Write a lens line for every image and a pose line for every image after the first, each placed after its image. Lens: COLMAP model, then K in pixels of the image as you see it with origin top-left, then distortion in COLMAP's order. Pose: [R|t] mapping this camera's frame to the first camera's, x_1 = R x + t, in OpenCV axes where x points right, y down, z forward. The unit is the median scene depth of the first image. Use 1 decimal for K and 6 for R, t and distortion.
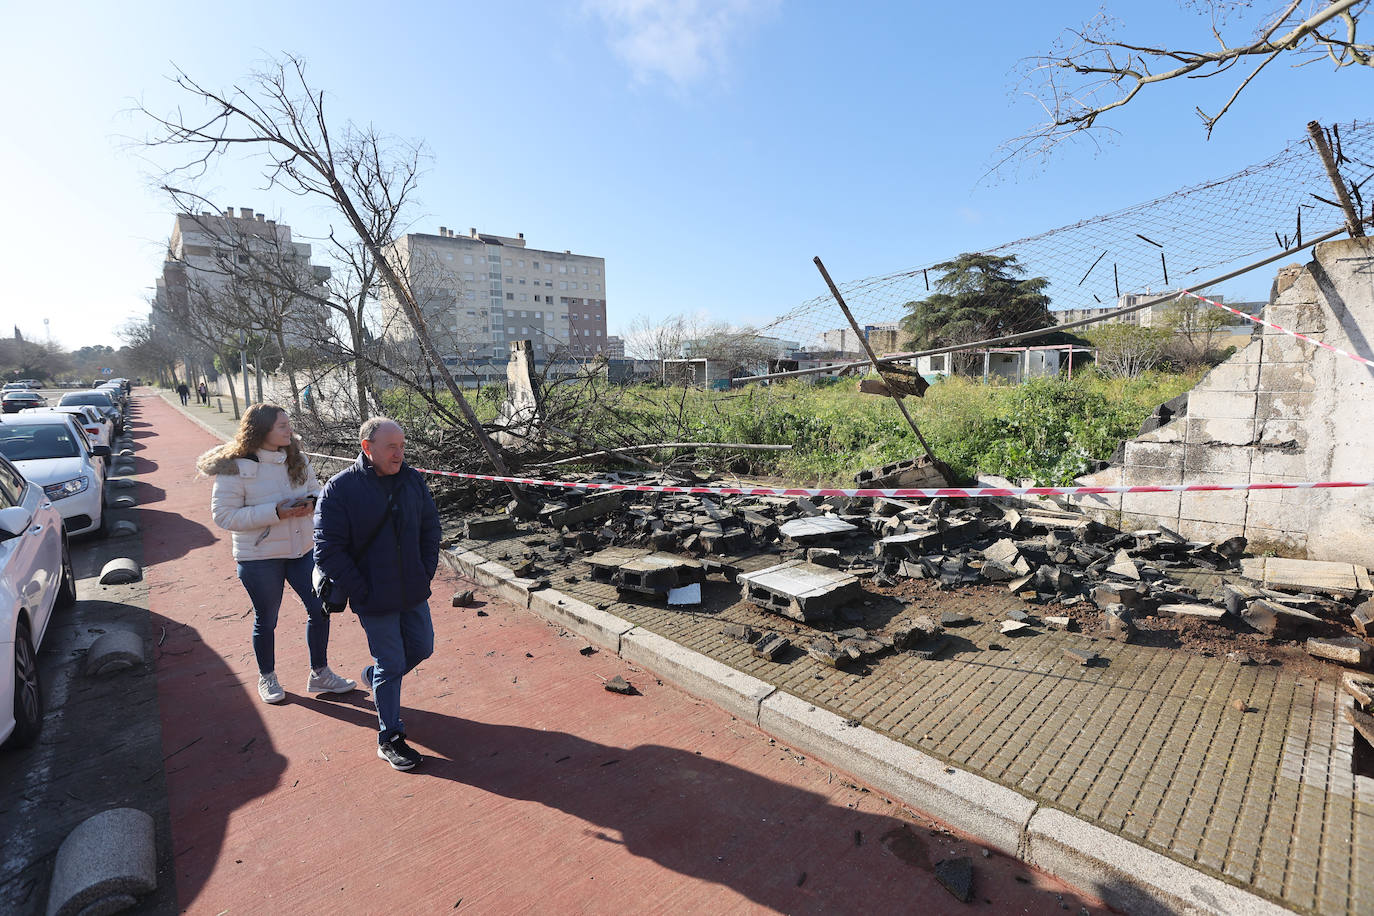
lens RADIAL K [[644.1, 0, 724.7], [0, 644.1, 456.4], [0, 0, 1]] dist [-0.043221, 0.015046]
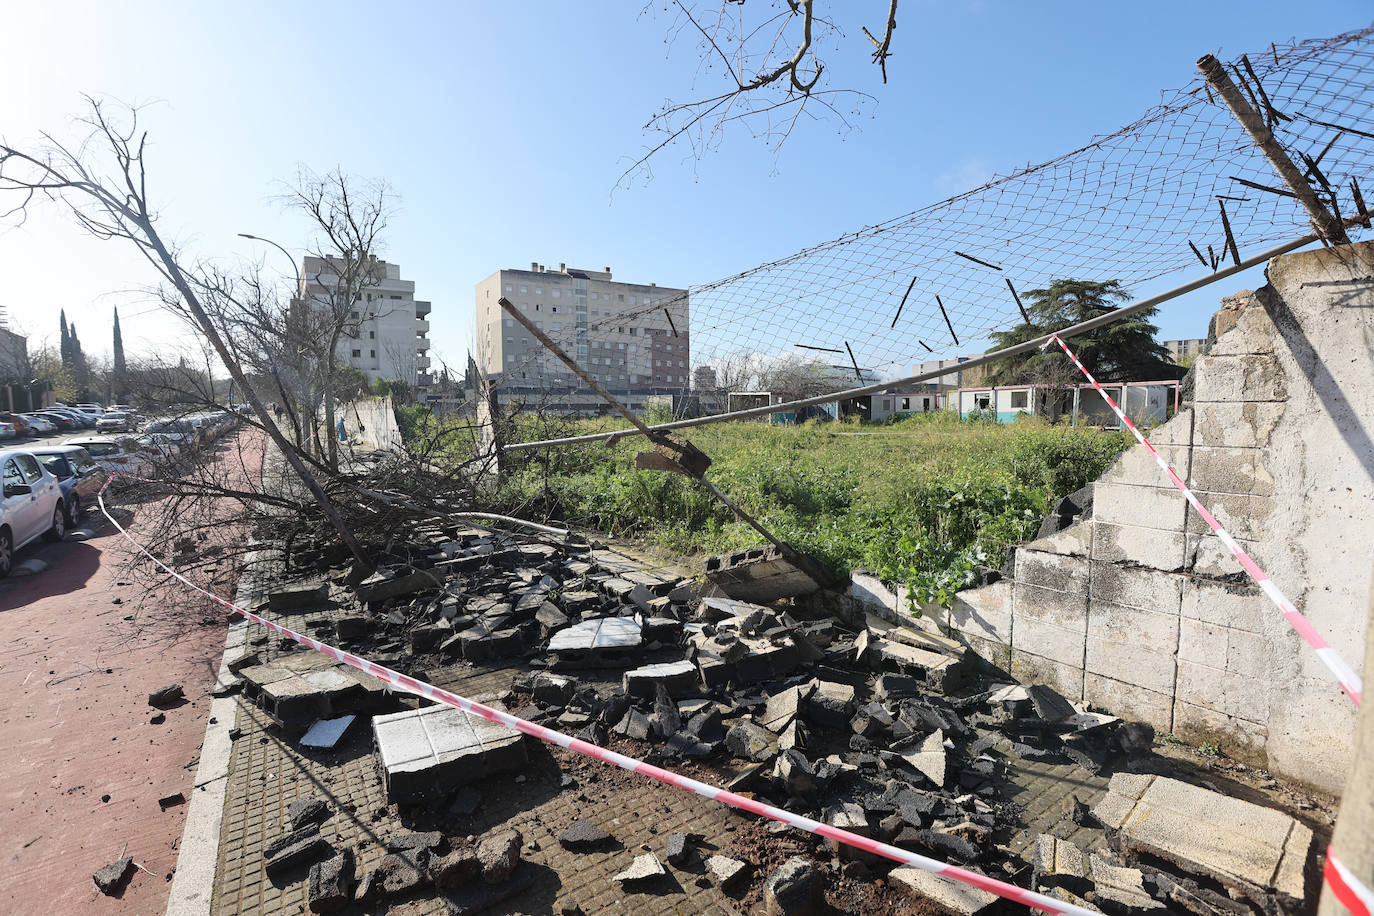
lens RADIAL K [[644.1, 0, 724.7], [0, 644.1, 456.4], [0, 0, 1]] dist [-0.043221, 0.015046]
pose [[0.985829, 0.025855, -0.165750, 0.449544], [-0.033101, 0.998606, -0.041103, -0.087381], [0.164456, 0.046007, 0.985311, 0.267520]]
